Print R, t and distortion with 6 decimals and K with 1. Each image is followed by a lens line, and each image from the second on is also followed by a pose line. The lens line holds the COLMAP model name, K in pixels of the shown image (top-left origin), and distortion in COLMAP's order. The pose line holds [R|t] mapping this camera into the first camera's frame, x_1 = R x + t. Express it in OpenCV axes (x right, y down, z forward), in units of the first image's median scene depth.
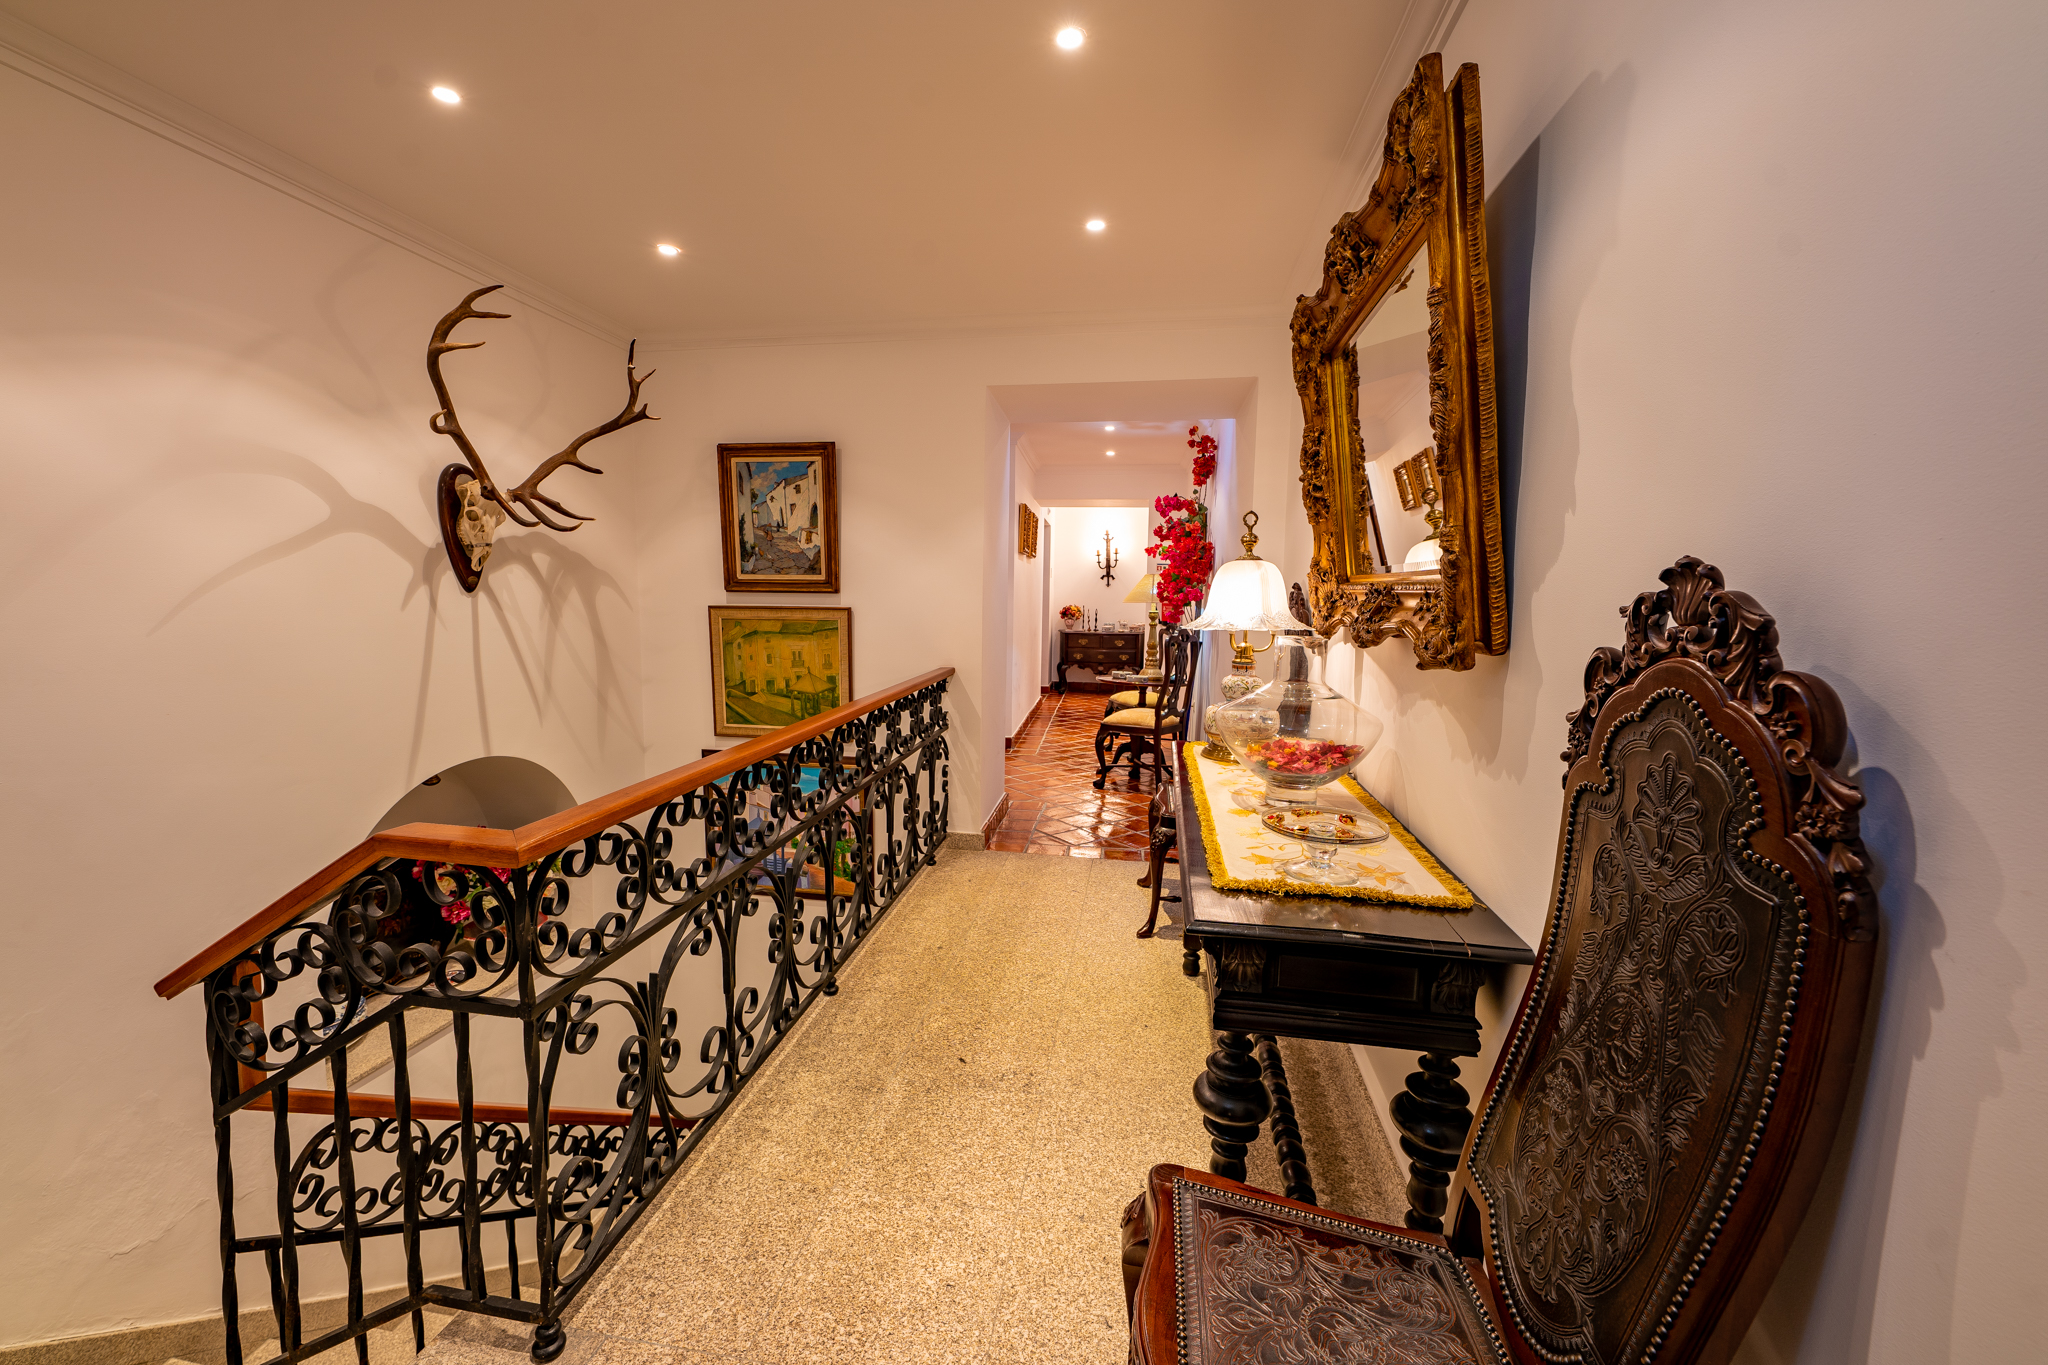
lens RADIAL K [[803.6, 0, 1021.5], [0, 803.6, 679.2], [0, 0, 1]] dist [0.000399, 0.000028]
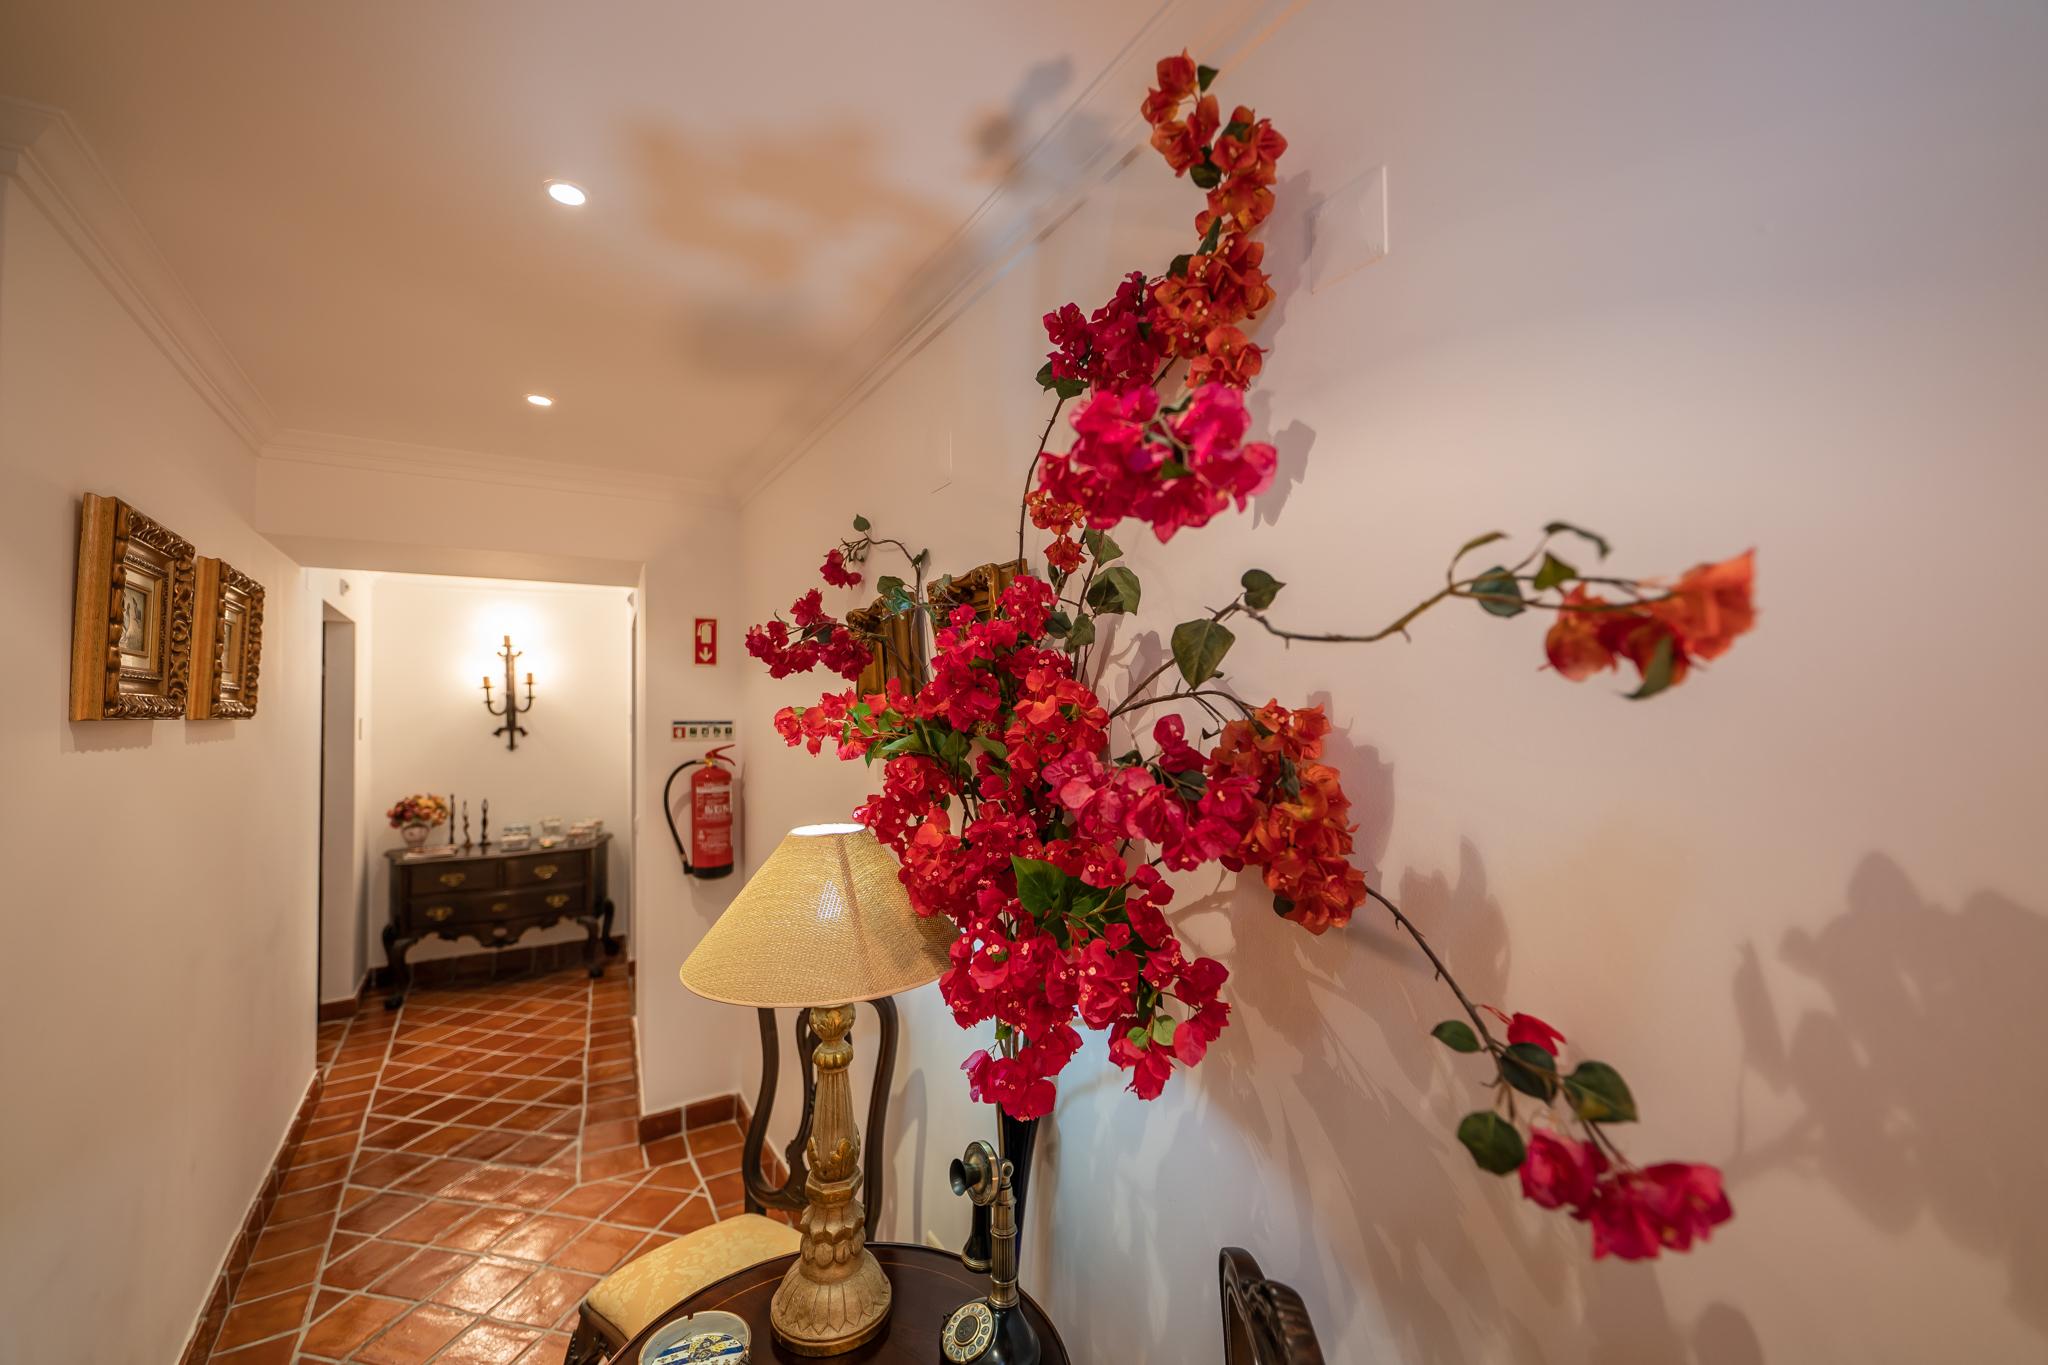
lens RADIAL K [[803.6, 0, 1026.4], [0, 803.6, 685.4], [0, 0, 1]] dist [0.000399, 0.000028]
pose [[0.768539, -0.005803, 0.639777, 0.035978], [0.104150, 0.987756, -0.116152, -0.065907], [-0.631269, 0.155900, 0.759733, 0.429387]]
